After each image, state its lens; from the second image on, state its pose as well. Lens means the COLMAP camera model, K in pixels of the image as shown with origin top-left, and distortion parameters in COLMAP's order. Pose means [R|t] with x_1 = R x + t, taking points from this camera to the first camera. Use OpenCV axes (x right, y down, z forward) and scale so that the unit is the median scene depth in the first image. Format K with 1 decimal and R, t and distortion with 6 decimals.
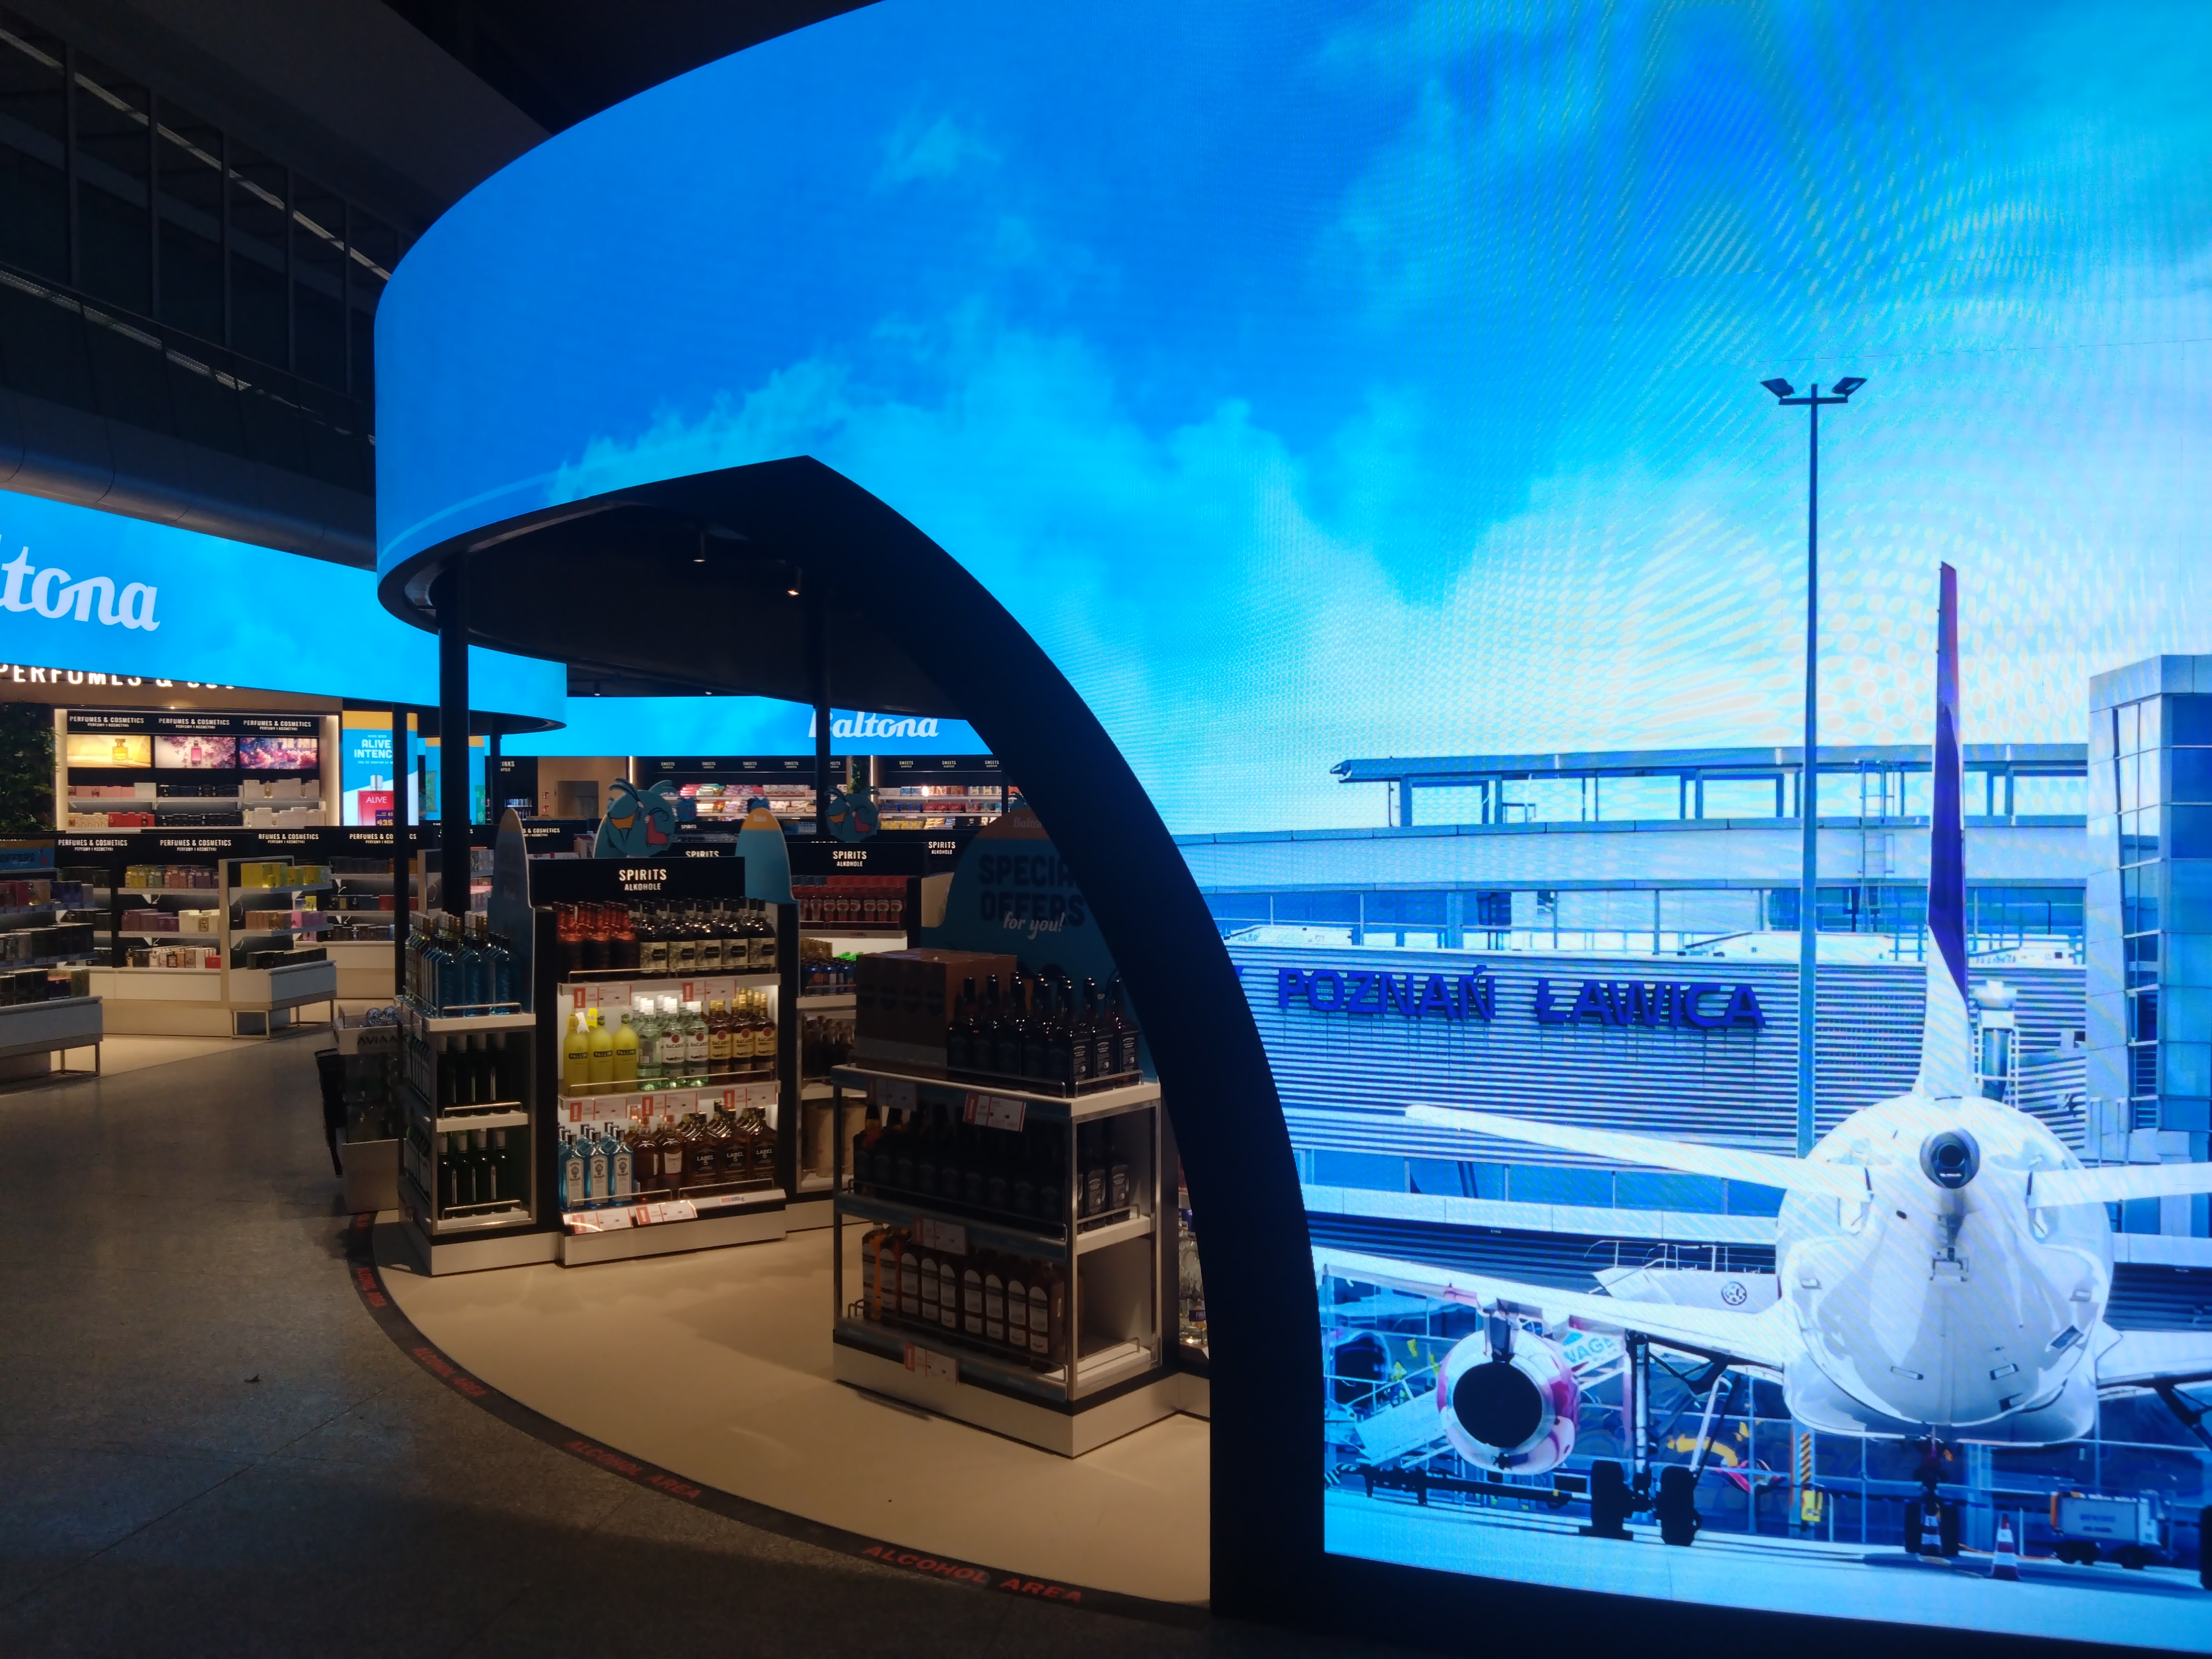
lens RADIAL K [[1725.7, 0, 1106.0], [0, 1725.7, 829.5], [0, 0, 1]] dist [0.071487, -0.128524]
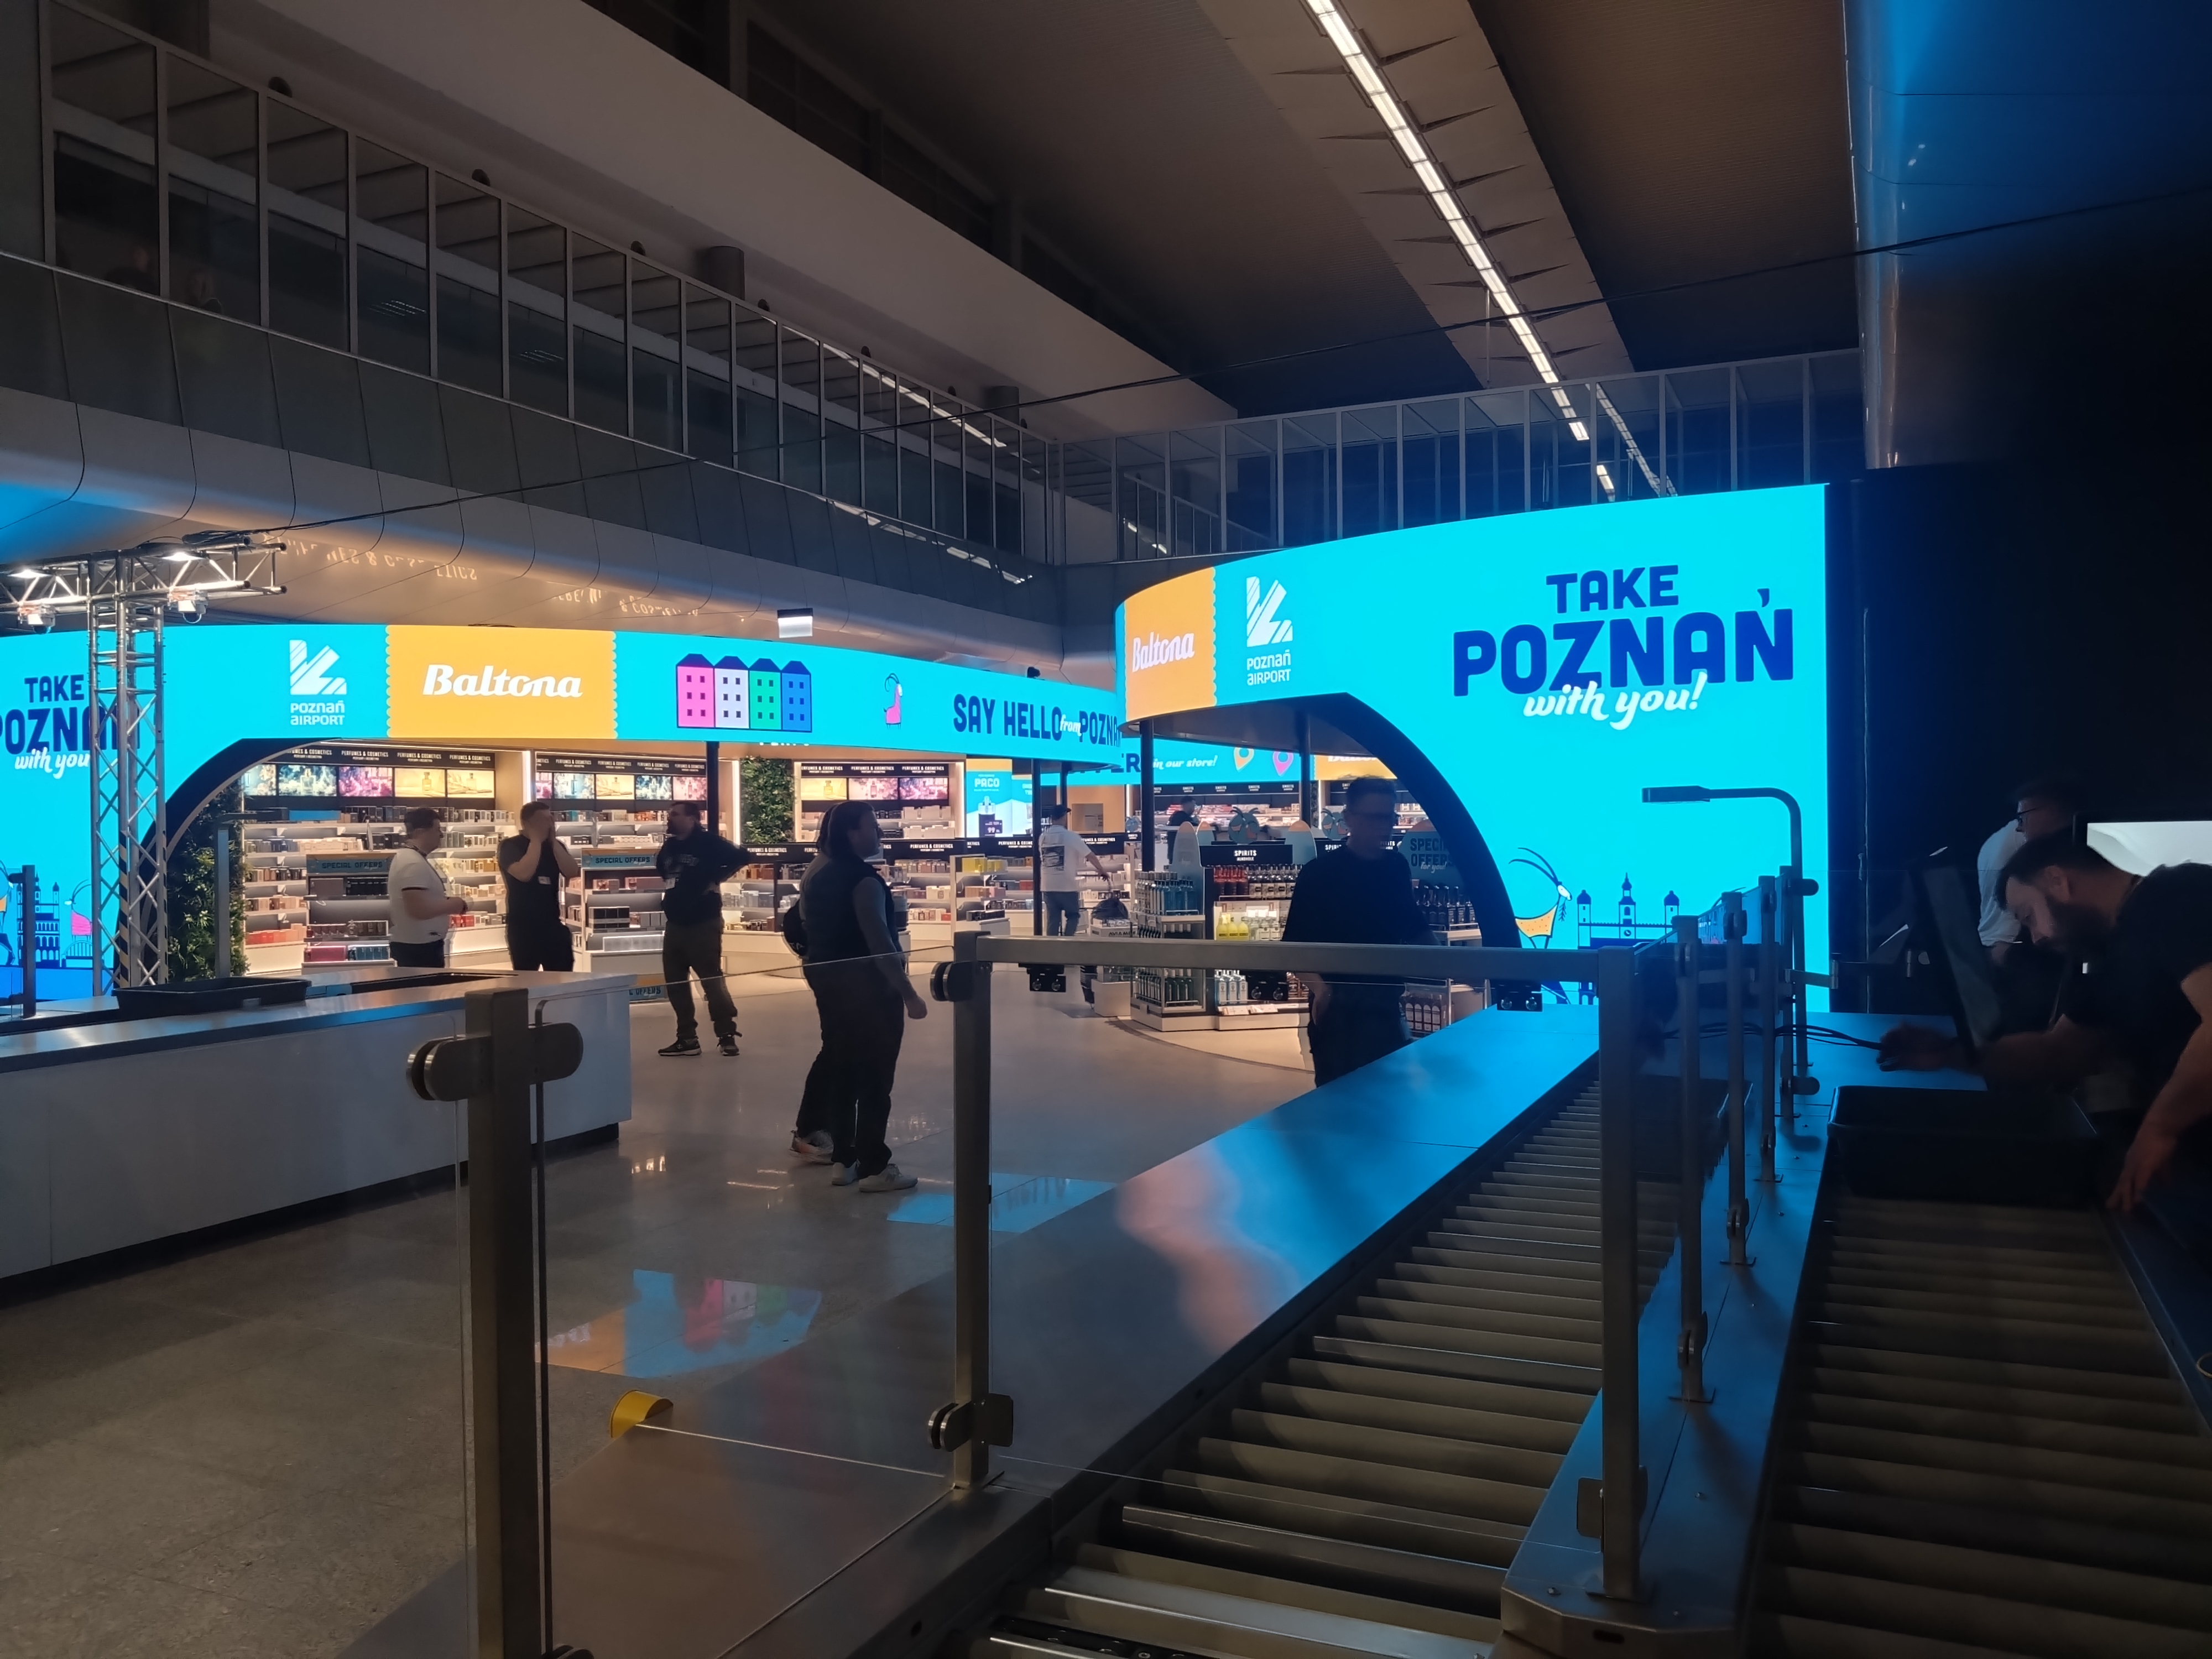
lens RADIAL K [[1725.7, 0, 1106.0], [0, 1725.7, 829.5], [0, 0, 1]] dist [0.071487, -0.128524]
pose [[0.969724, -0.008455, -0.244058, 0.040539], [0.006134, 0.999928, -0.010267, 0.009795], [0.244128, 0.008459, 0.969706, -0.563104]]
